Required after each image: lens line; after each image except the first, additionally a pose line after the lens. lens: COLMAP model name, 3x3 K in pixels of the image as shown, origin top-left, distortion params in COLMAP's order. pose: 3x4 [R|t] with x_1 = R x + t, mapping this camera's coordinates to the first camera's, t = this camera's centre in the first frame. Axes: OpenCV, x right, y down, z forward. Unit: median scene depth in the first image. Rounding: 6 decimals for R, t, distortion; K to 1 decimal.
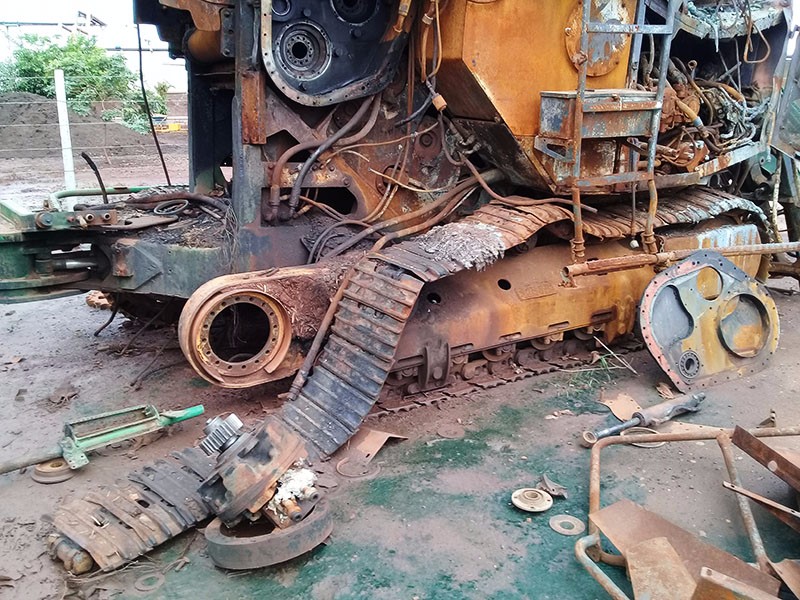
lens RADIAL K [[720.2, 0, 399.4], [0, 720.2, 268.7], [0, 0, 1]] dist [0.114949, -0.198579]
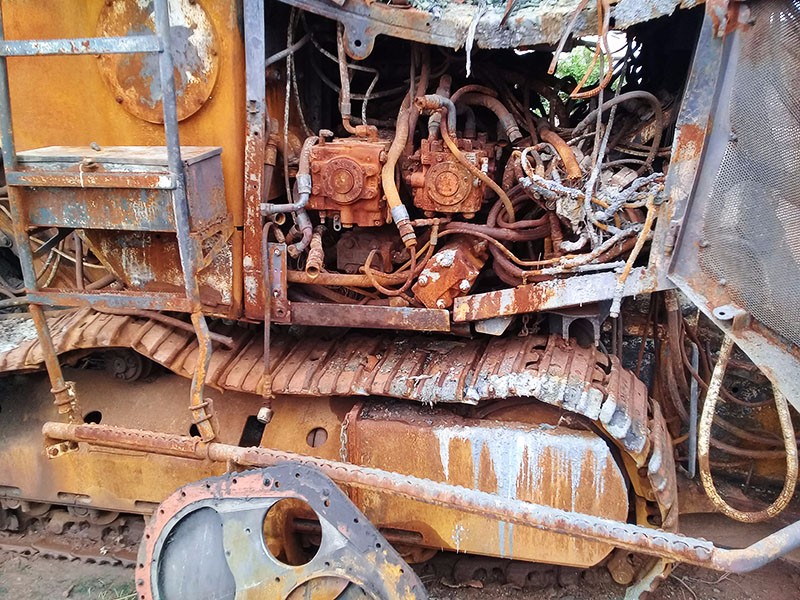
lens RADIAL K [[718.9, 0, 401.3], [0, 718.9, 280.2], [0, 0, 1]] dist [0.117411, -0.187901]
pose [[0.747963, 0.159291, -0.644343, 0.795185], [-0.162144, 0.985214, 0.055341, -0.196851], [0.643631, 0.063083, 0.762732, 0.659710]]
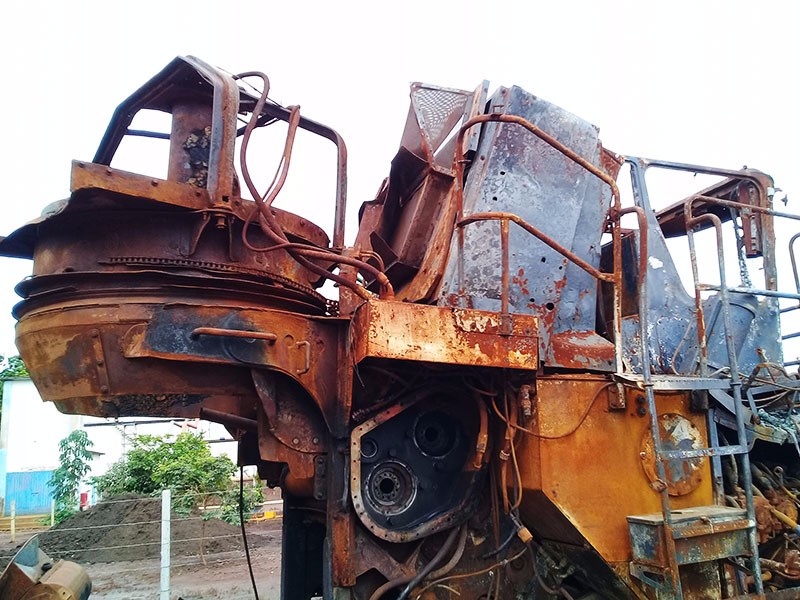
lens RADIAL K [[723.2, 0, 406.7], [0, 723.2, 298.2], [0, 0, 1]] dist [0.108168, -0.218019]
pose [[0.991235, -0.092240, -0.094575, 0.016677], [0.040111, 0.892231, -0.449794, -0.066098], [0.125872, 0.442058, 0.888111, -0.056938]]
